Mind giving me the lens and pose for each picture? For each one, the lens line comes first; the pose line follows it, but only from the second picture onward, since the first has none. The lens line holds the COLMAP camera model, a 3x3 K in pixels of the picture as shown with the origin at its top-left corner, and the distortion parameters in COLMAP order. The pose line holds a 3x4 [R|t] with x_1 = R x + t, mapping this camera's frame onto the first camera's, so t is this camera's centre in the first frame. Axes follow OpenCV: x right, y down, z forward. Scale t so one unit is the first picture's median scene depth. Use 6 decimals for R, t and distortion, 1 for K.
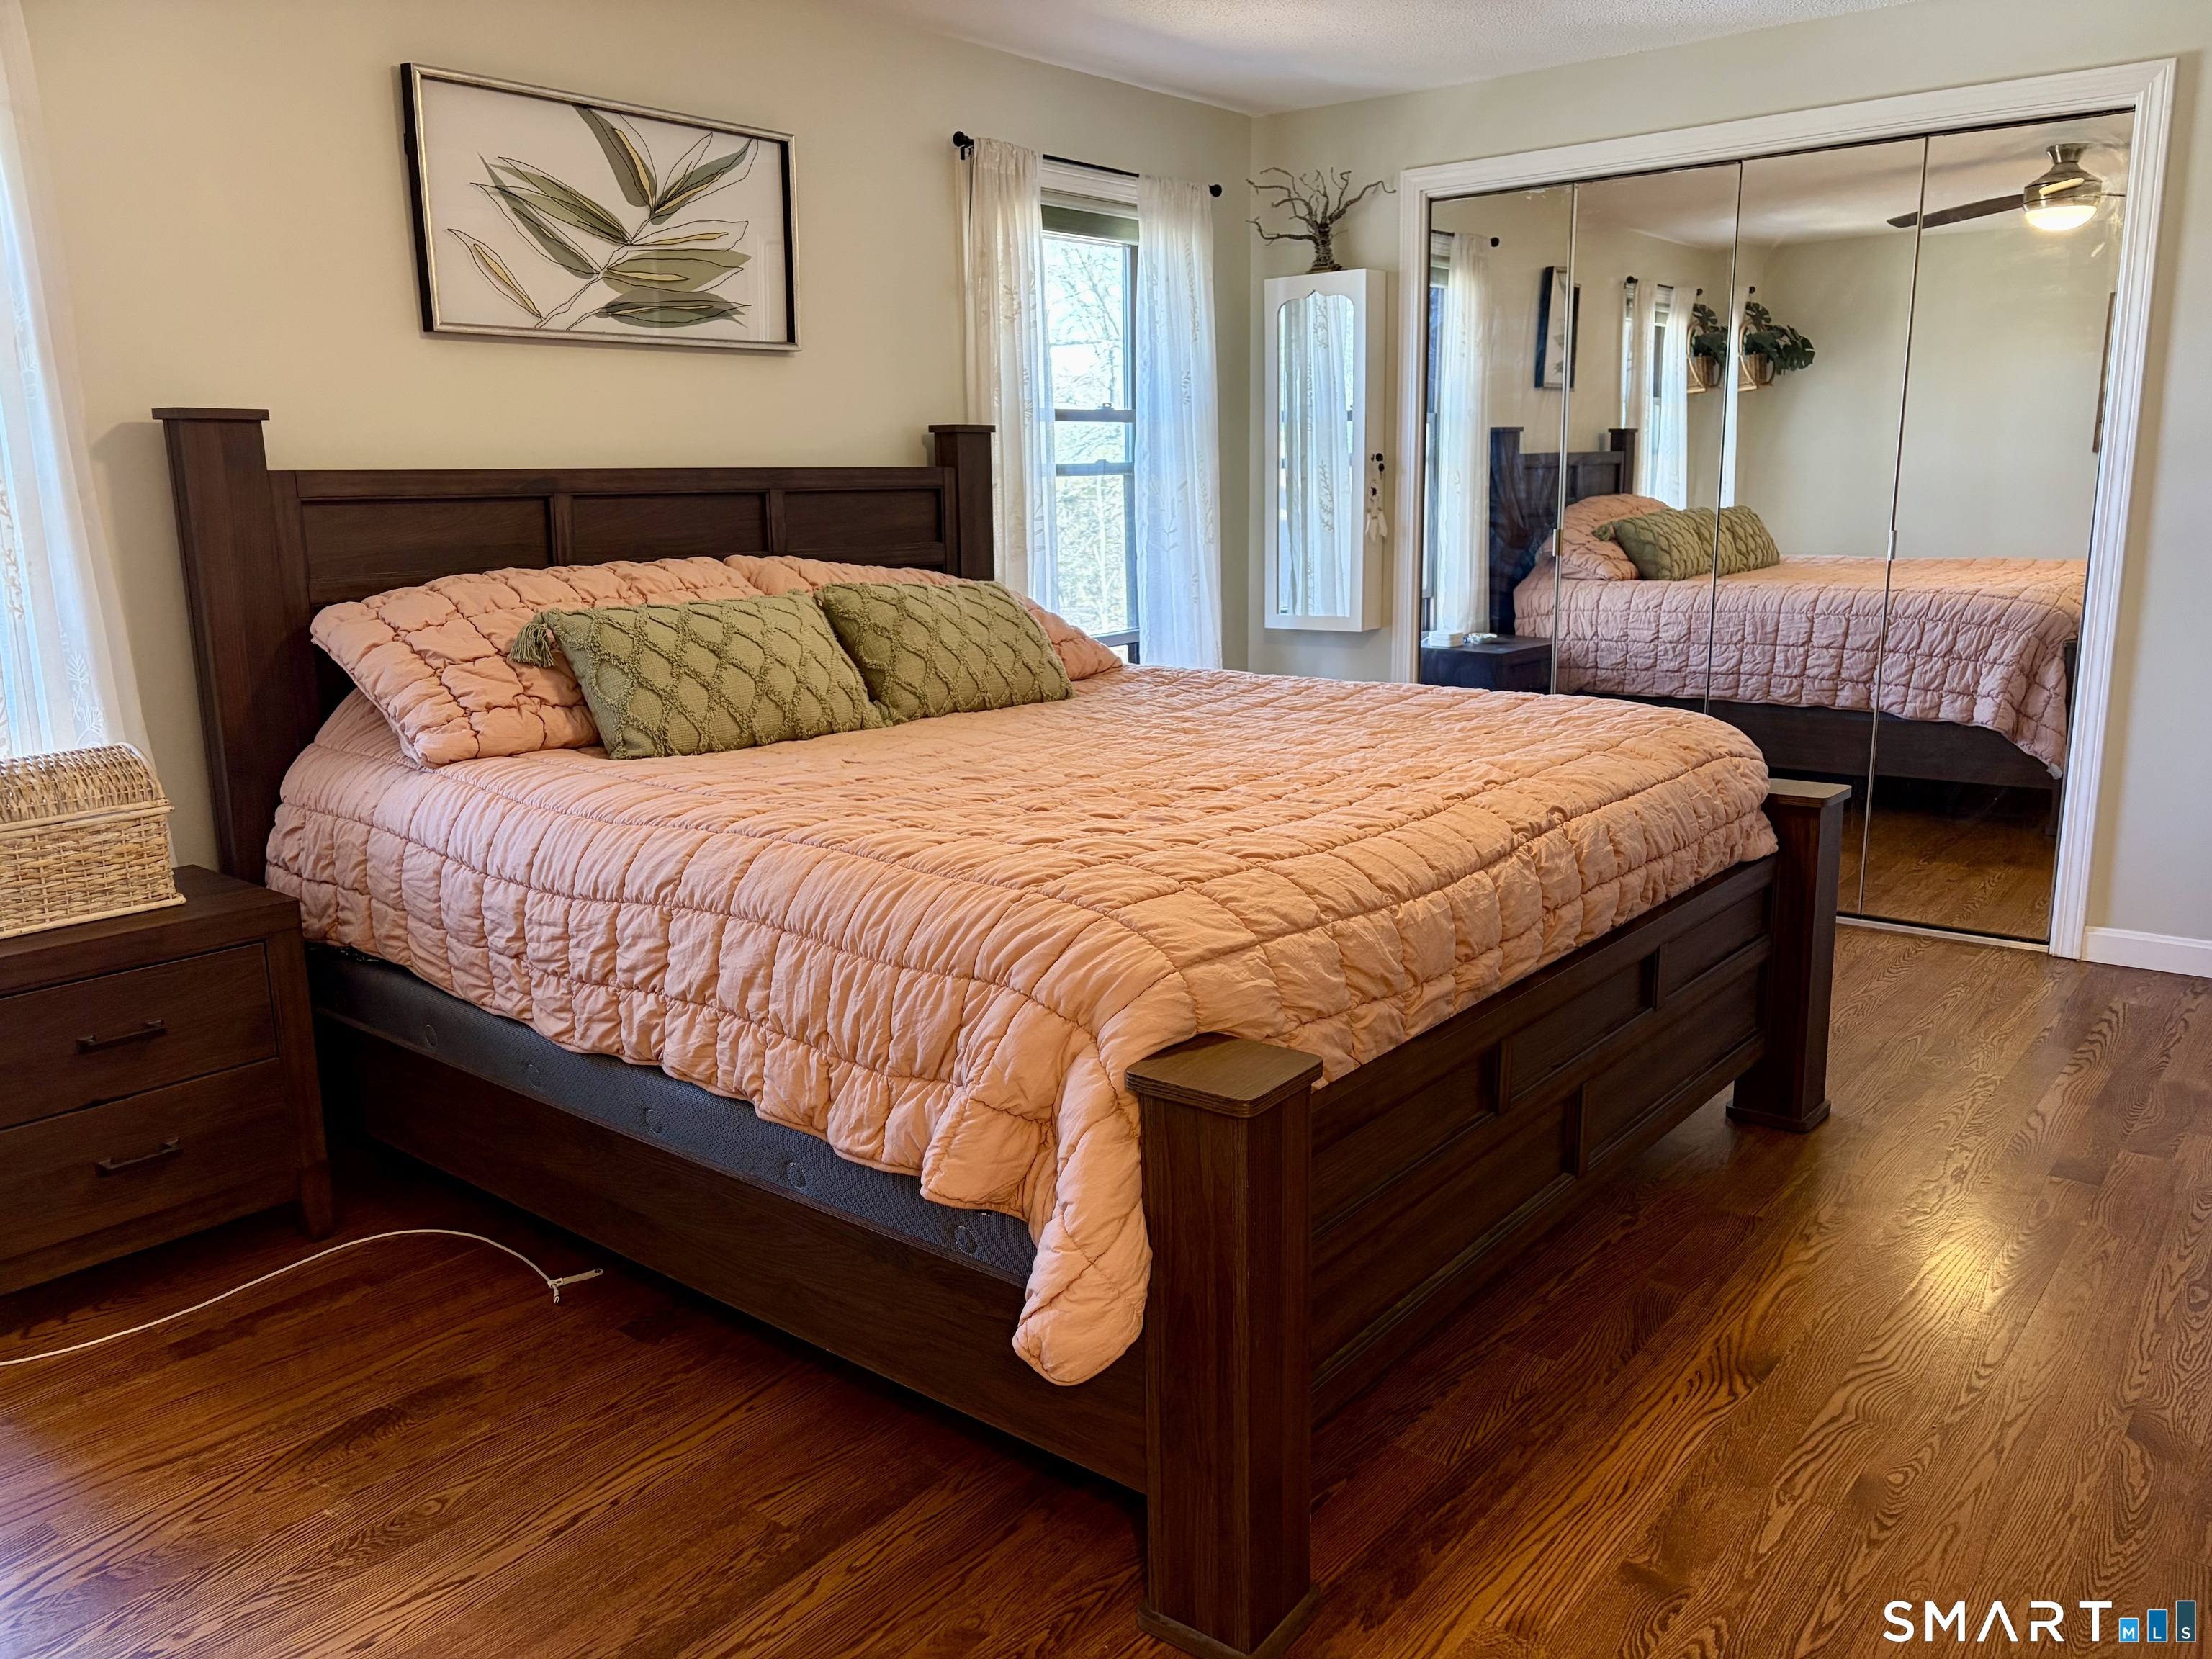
lens RADIAL K [[1657.7, 0, 1059.2], [0, 1657.7, 816.4], [0, 0, 1]] dist [0.059928, -0.070857]
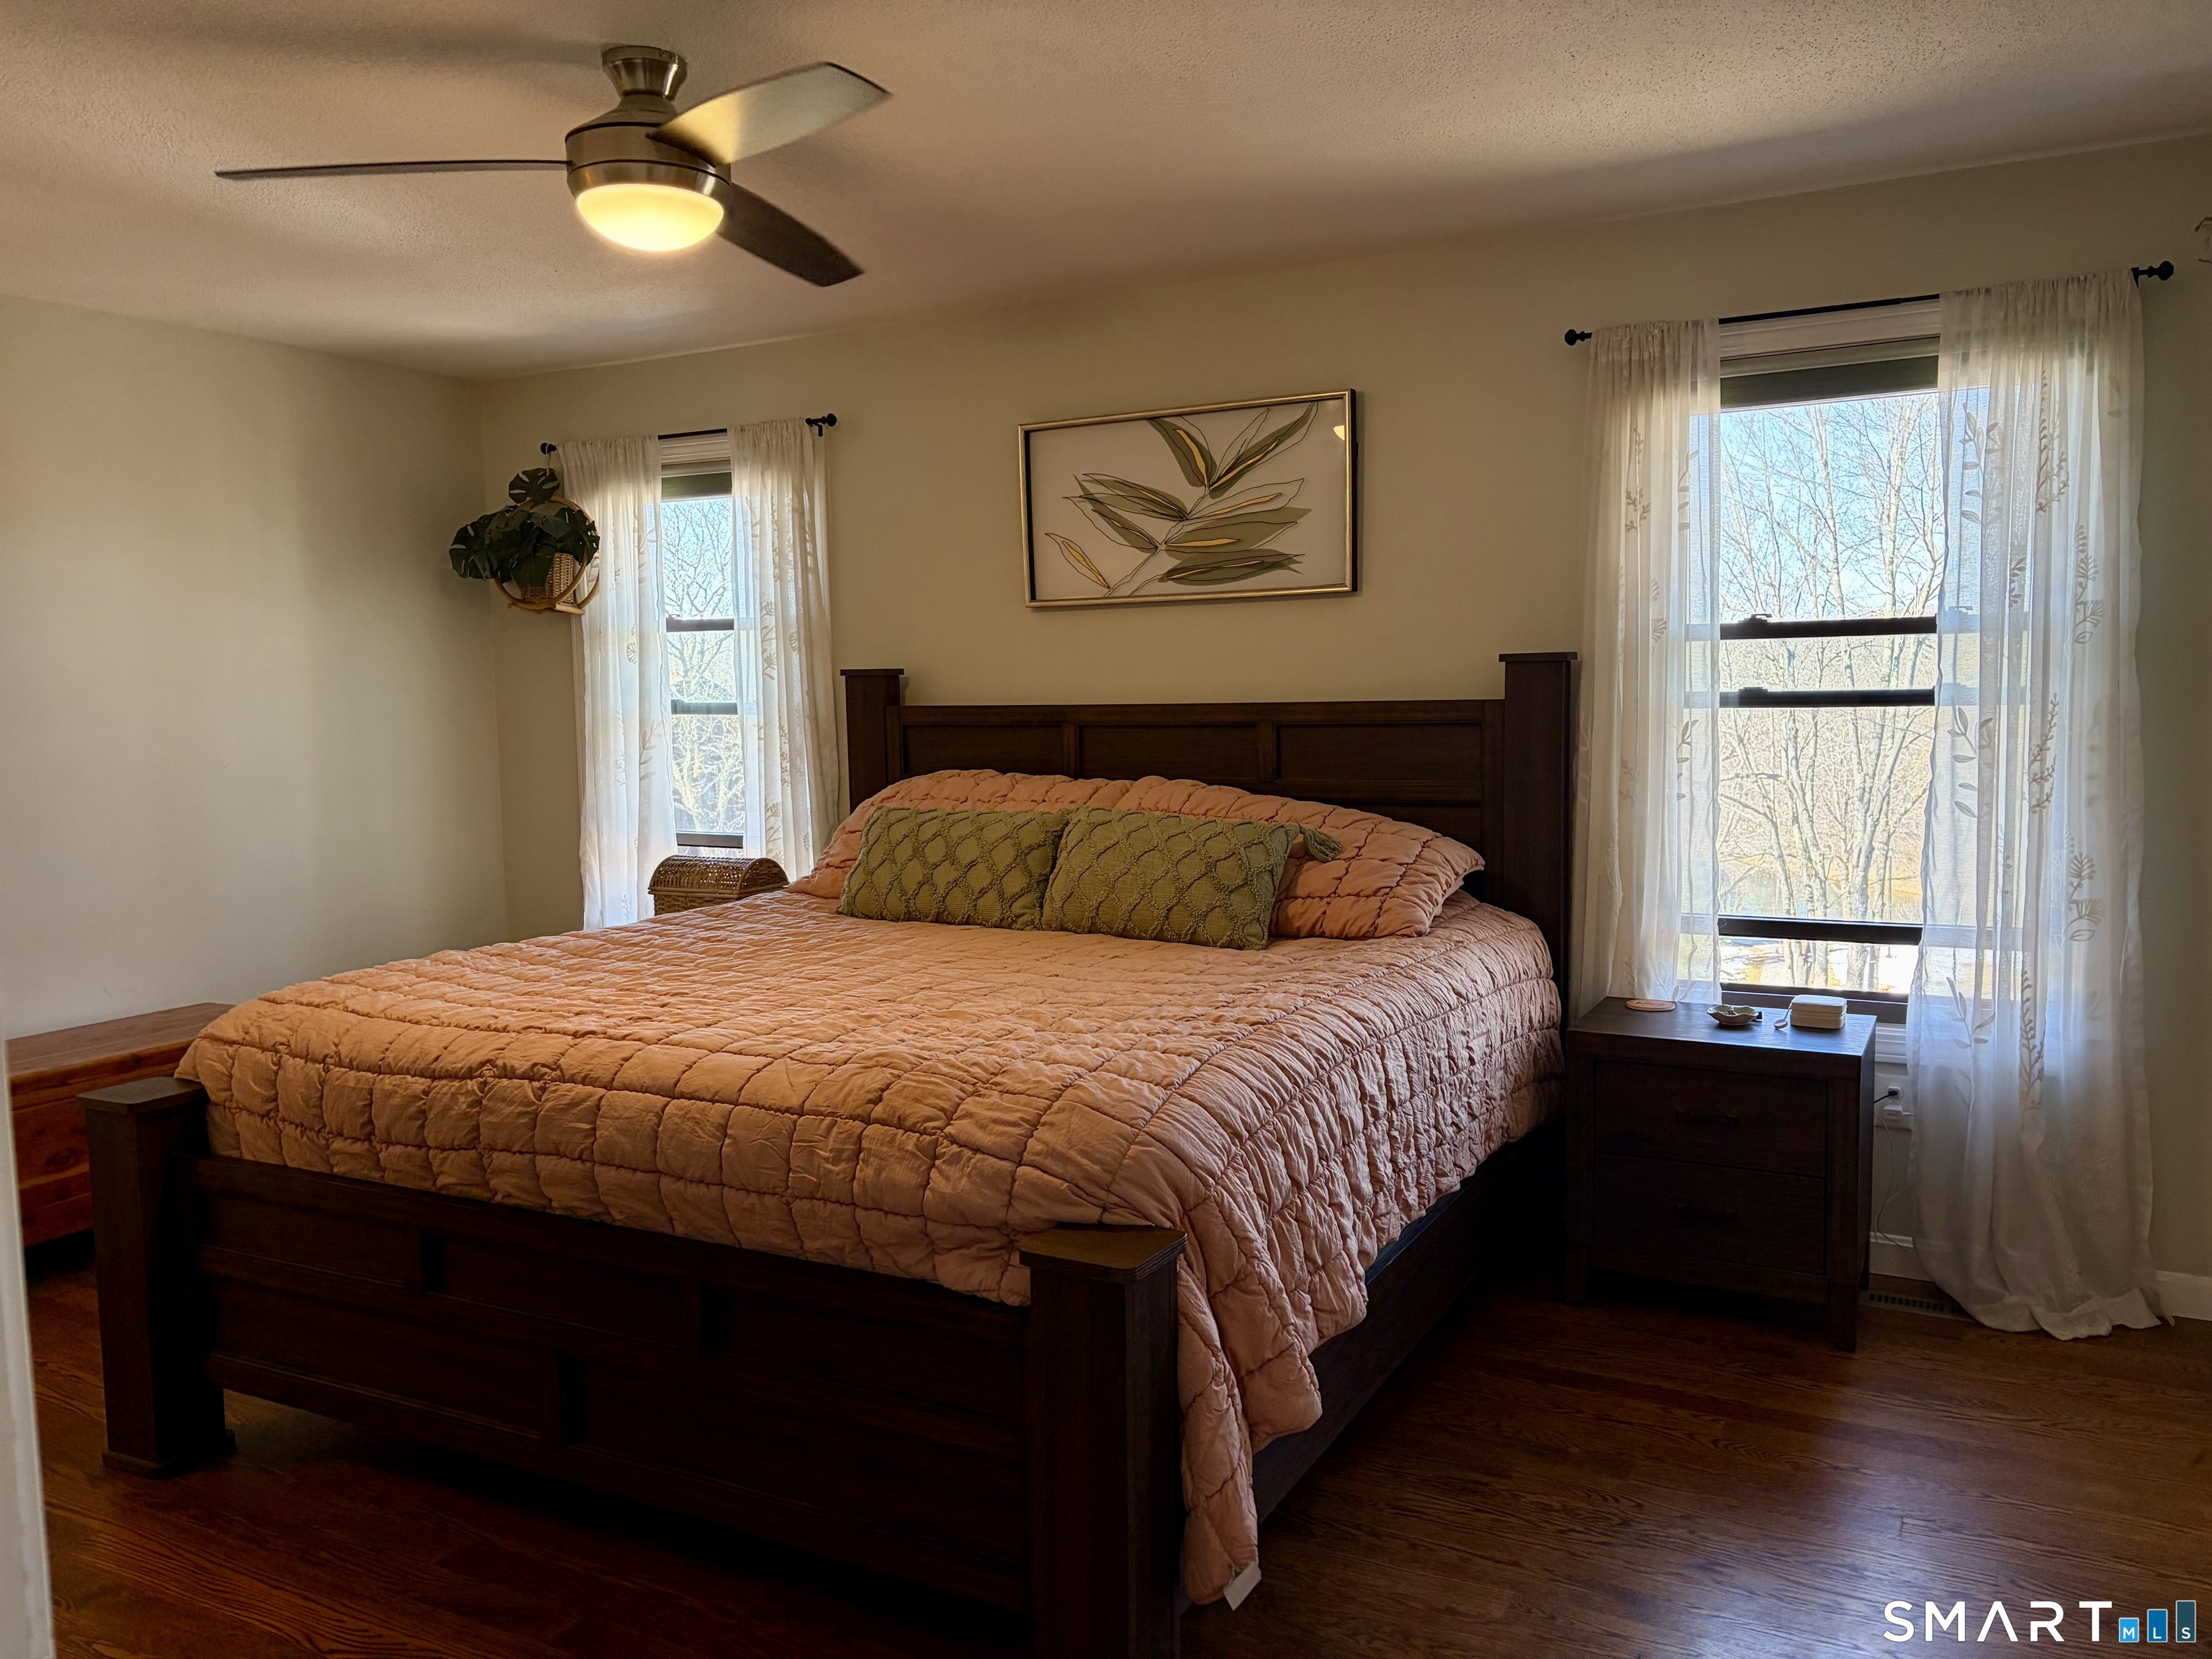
lens RADIAL K [[1657.7, 0, 1107.9], [0, 1657.7, 826.5], [0, 0, 1]] dist [0.059928, -0.070857]
pose [[0.212536, 0.092566, -0.972759, 0.859538], [-0.185334, 0.981252, 0.052882, -0.169366], [0.959416, 0.169046, 0.225707, 0.675971]]
